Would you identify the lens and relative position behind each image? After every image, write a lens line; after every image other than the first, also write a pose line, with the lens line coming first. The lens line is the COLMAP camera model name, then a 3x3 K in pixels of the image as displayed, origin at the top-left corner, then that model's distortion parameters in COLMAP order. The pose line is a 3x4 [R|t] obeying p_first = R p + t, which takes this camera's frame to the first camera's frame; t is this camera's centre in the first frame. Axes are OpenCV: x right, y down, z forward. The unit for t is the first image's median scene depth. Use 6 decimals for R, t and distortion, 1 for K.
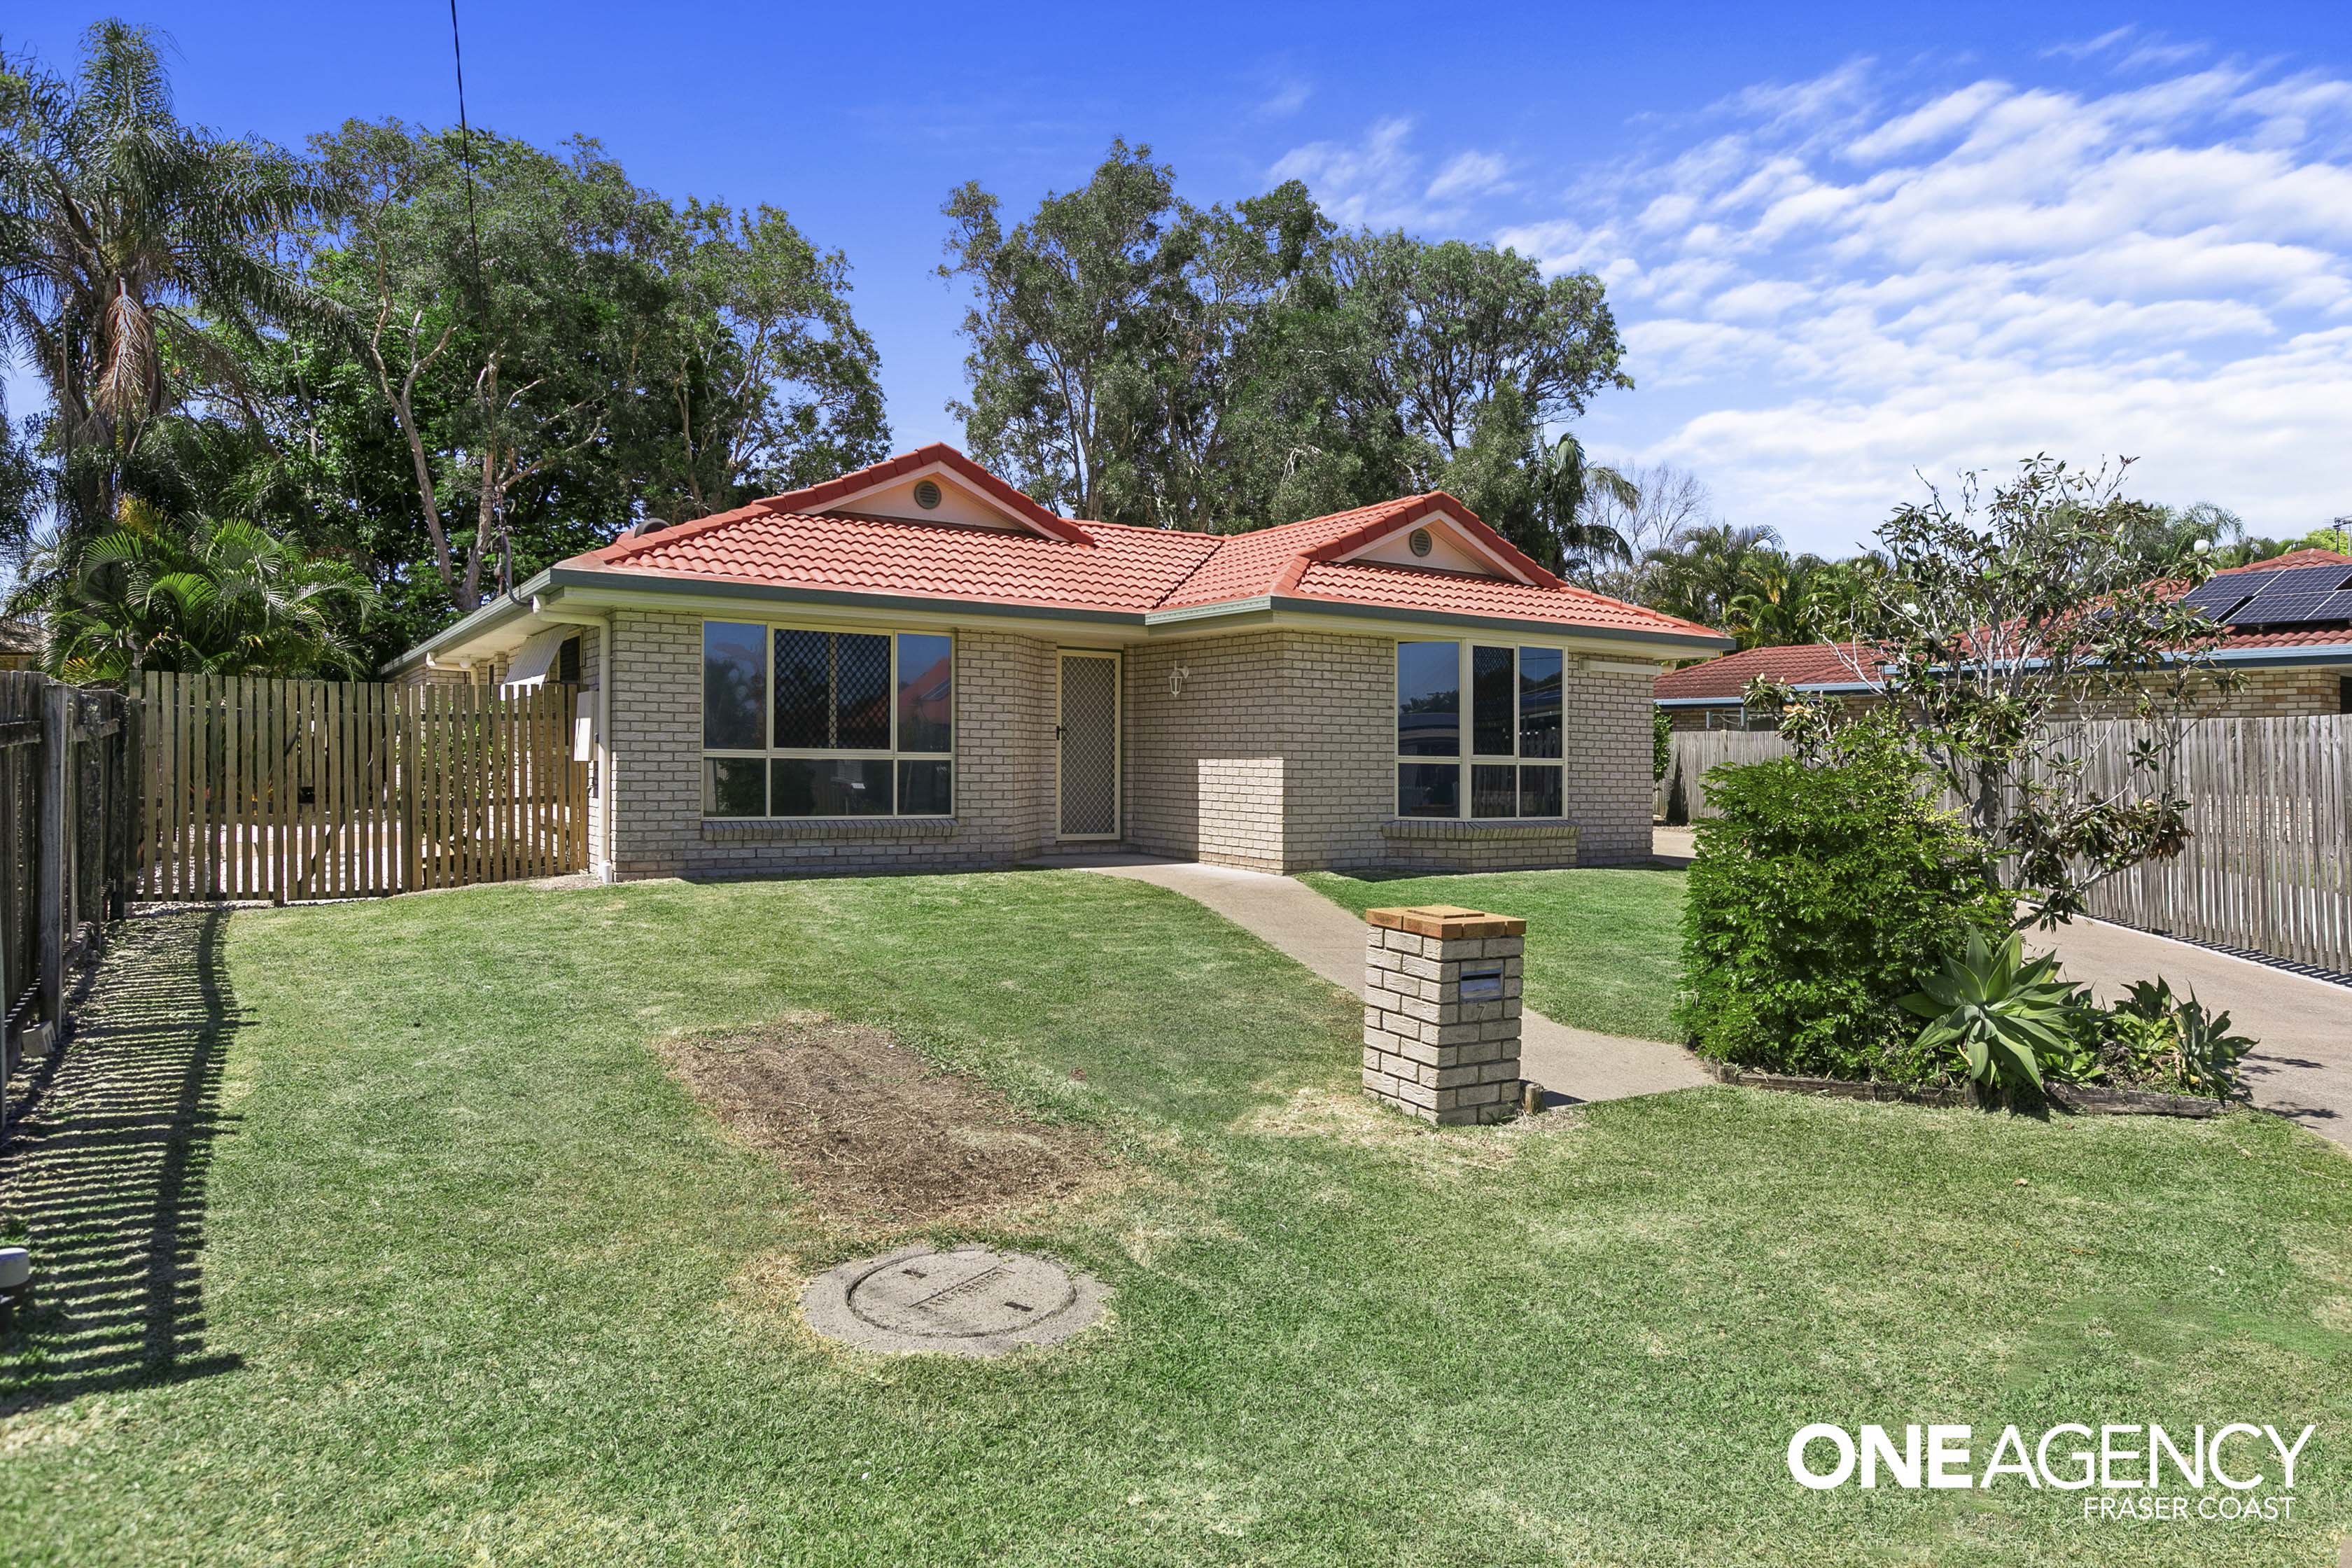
lens RADIAL K [[1426.7, 0, 1191.6], [0, 1426.7, 777.7], [0, 0, 1]] dist [0.000431, 0.000906]
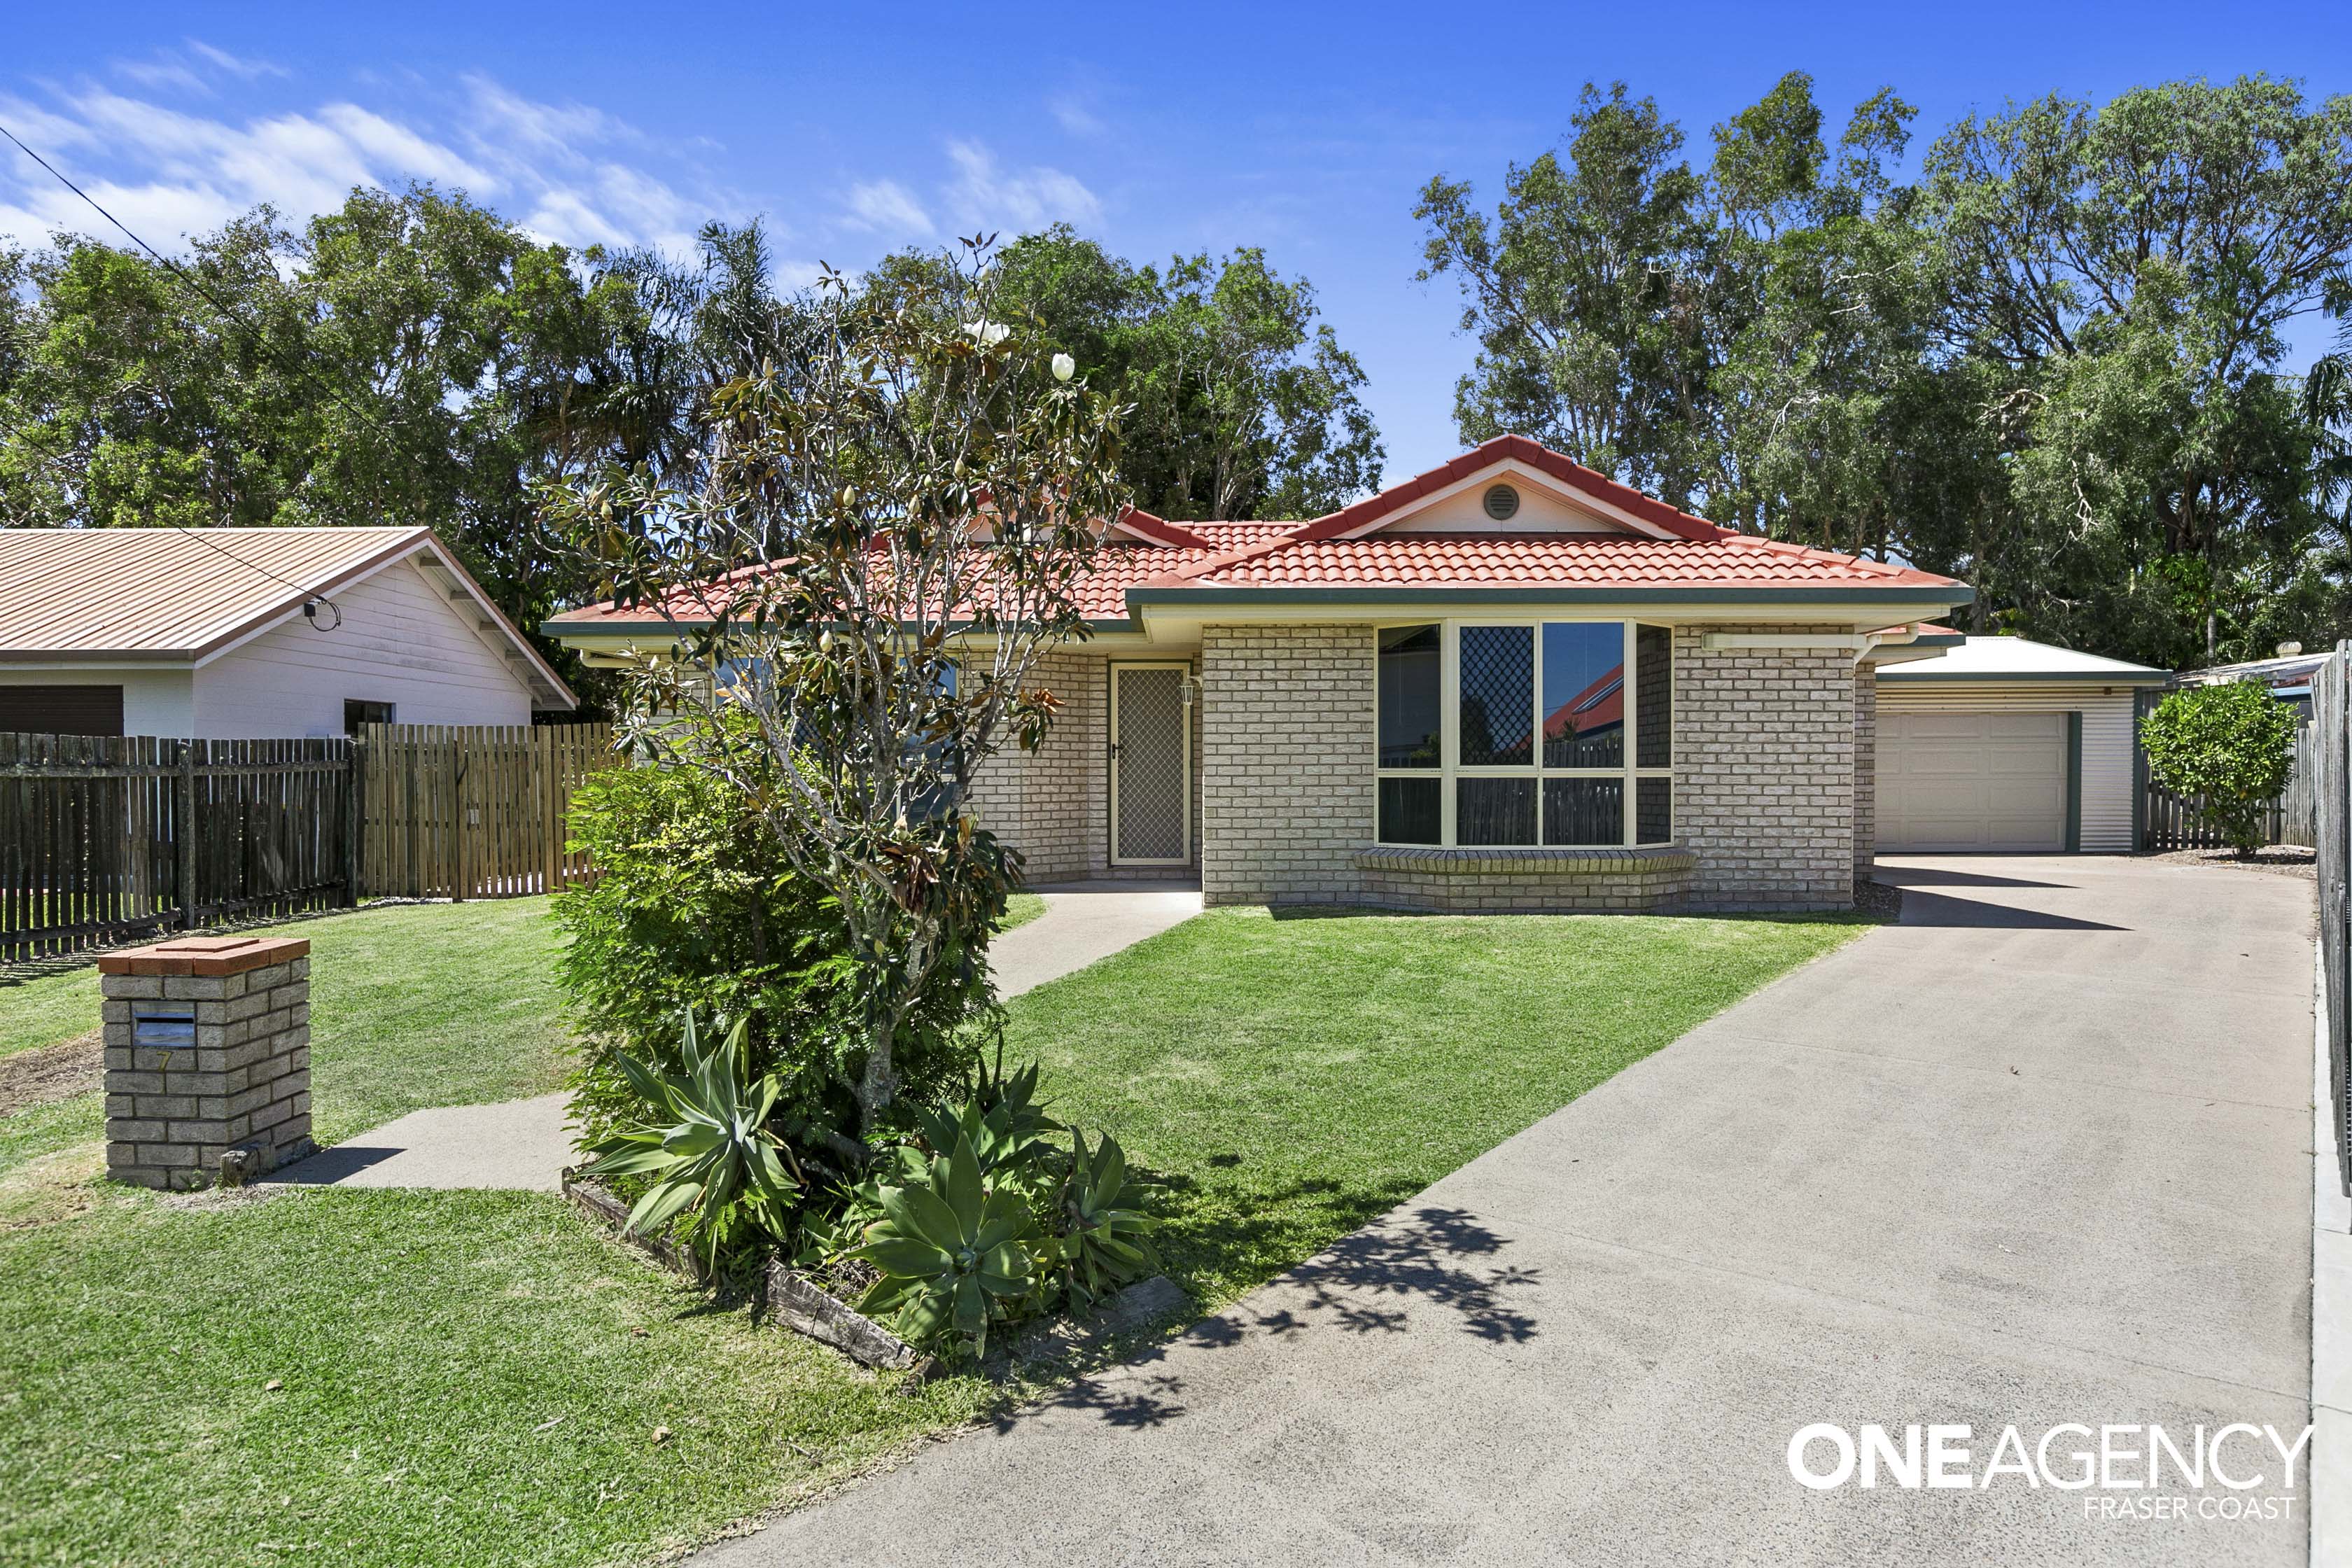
lens RADIAL K [[1426.7, 0, 1183.8], [0, 1426.7, 785.2], [0, 0, 1]] dist [0.000431, 0.000906]
pose [[0.832732, -0.013494, -0.553512, 0.444400], [0.006615, 0.999874, -0.014423, 0.004681], [0.553637, 0.008349, 0.832717, 0.227109]]
